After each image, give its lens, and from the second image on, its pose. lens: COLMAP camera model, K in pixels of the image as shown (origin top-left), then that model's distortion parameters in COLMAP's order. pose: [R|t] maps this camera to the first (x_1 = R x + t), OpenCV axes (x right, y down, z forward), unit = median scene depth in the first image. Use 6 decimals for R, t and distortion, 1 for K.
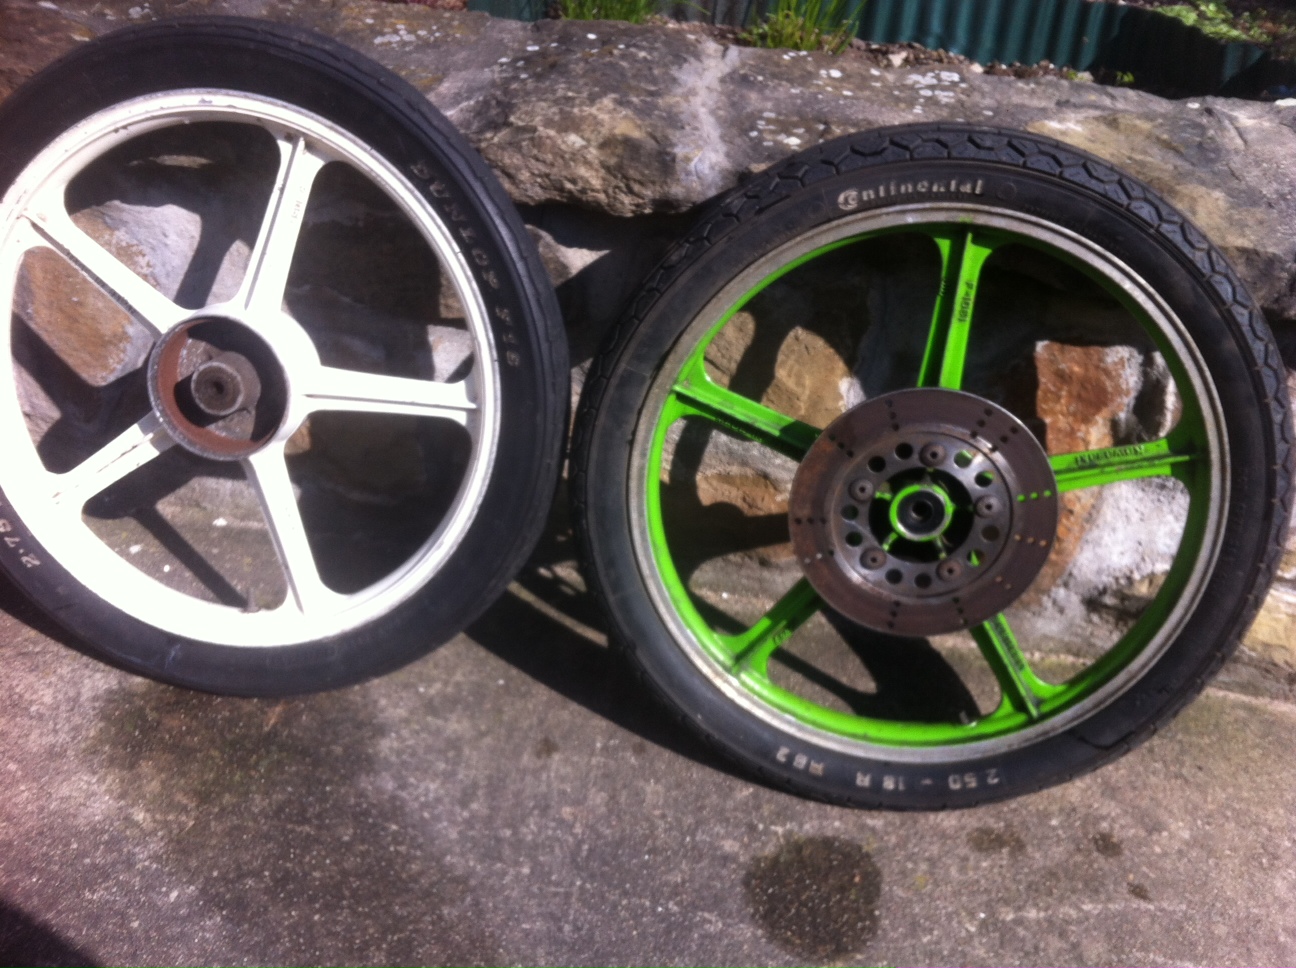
lens RADIAL K [[1384.6, 0, 671.9], [0, 1384.6, 548.0], [0, 0, 1]] dist [0.085377, -0.483237]
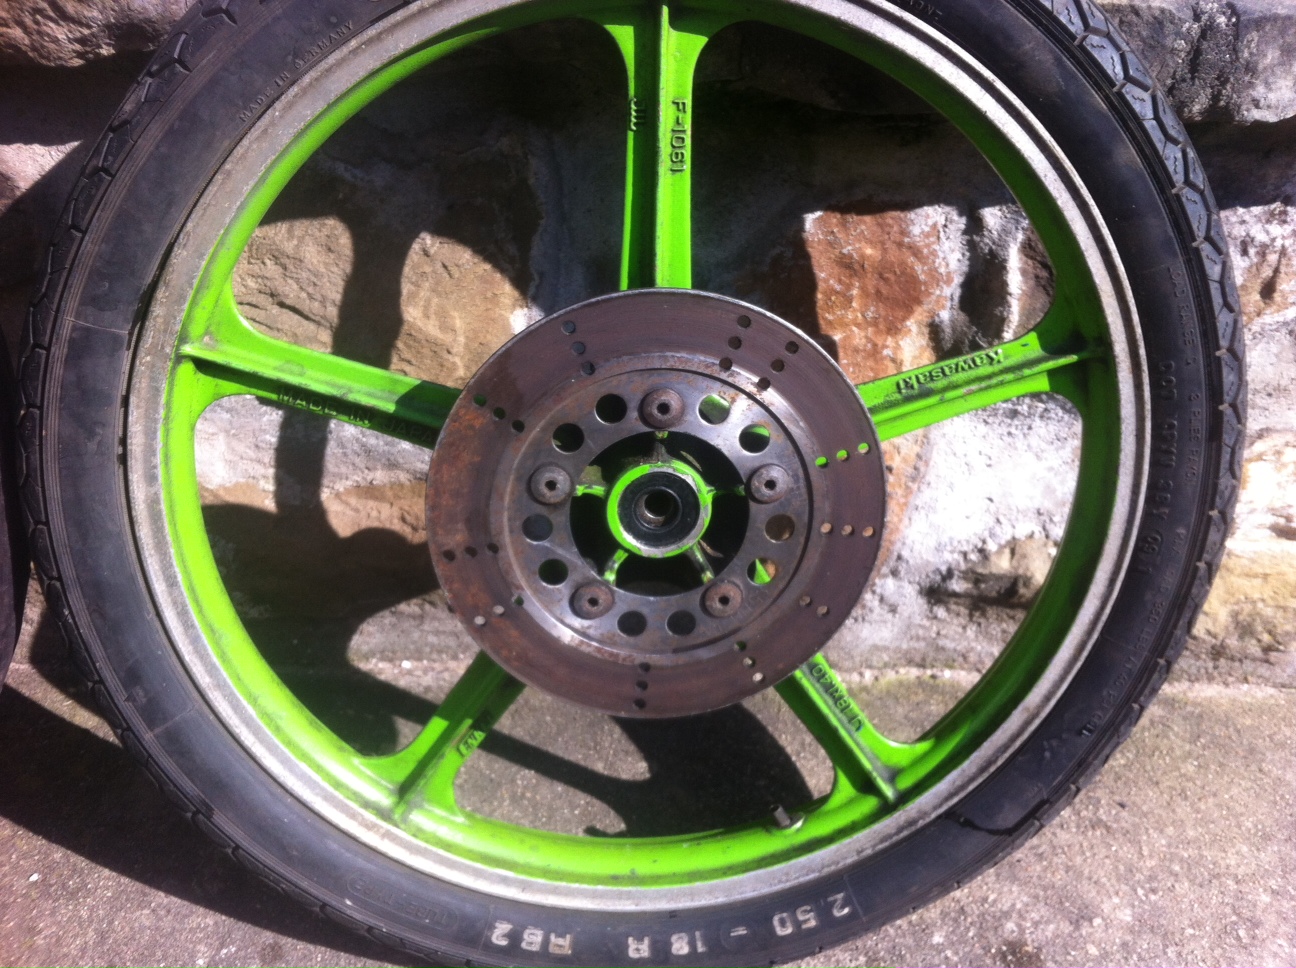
lens RADIAL K [[1329.6, 0, 649.7], [0, 1329.6, 472.5], [0, 0, 1]] dist [0.111373, -0.414965]
pose [[0.981120, -0.139890, 0.133549, 0.094886], [0.145869, 0.988647, -0.036038, -0.019623], [-0.126991, 0.054838, 0.990387, 0.410470]]
